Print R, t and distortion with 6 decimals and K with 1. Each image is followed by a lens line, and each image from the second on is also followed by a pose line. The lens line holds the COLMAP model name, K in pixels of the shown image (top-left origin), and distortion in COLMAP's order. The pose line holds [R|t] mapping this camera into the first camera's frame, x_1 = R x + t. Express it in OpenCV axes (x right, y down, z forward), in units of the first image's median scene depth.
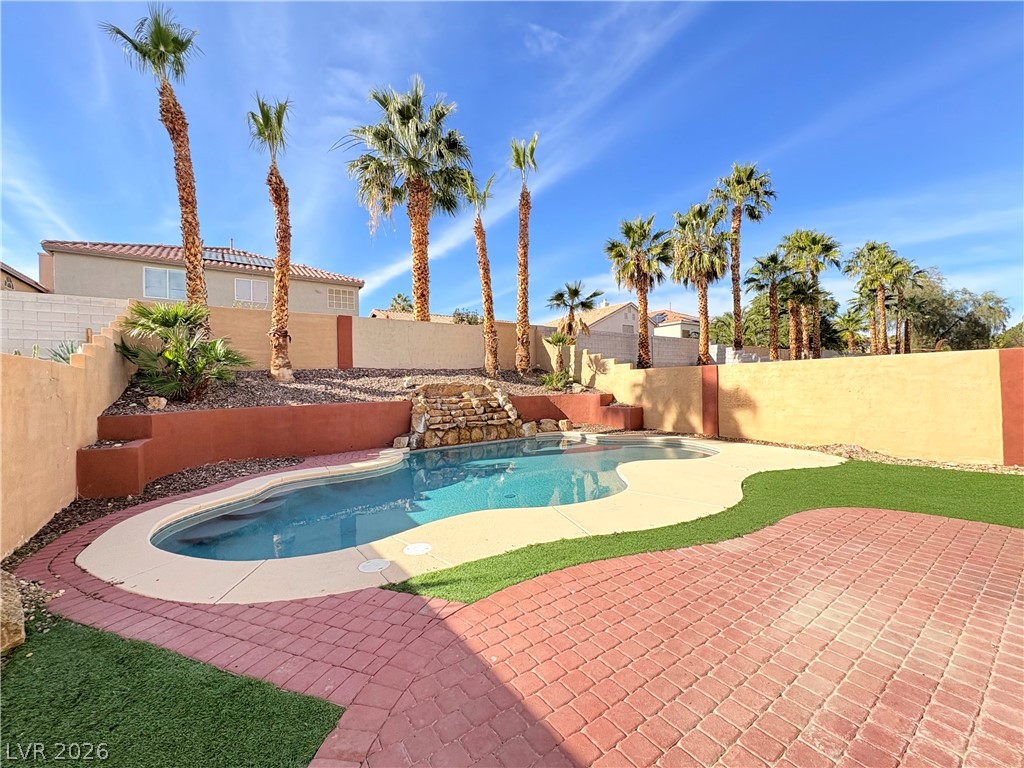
lens RADIAL K [[407.8, 0, 514.8], [0, 407.8, 388.2], [0, 0, 1]] dist [0.000992, 0.000856]
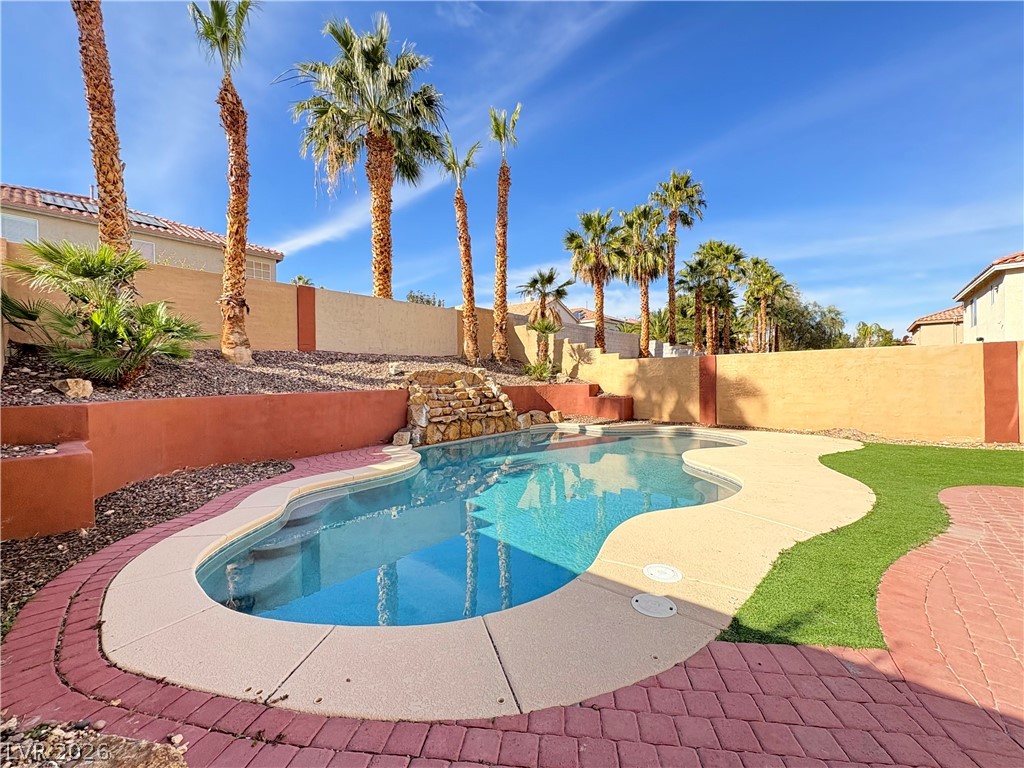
lens RADIAL K [[407.8, 0, 510.2], [0, 407.8, 386.5], [0, 0, 1]] dist [0.000992, 0.000856]
pose [[0.971258, 0.003154, 0.238009, -0.220782], [-0.004524, 0.999976, 0.005207, 0.017016], [-0.237987, -0.006135, 0.971249, 0.112216]]
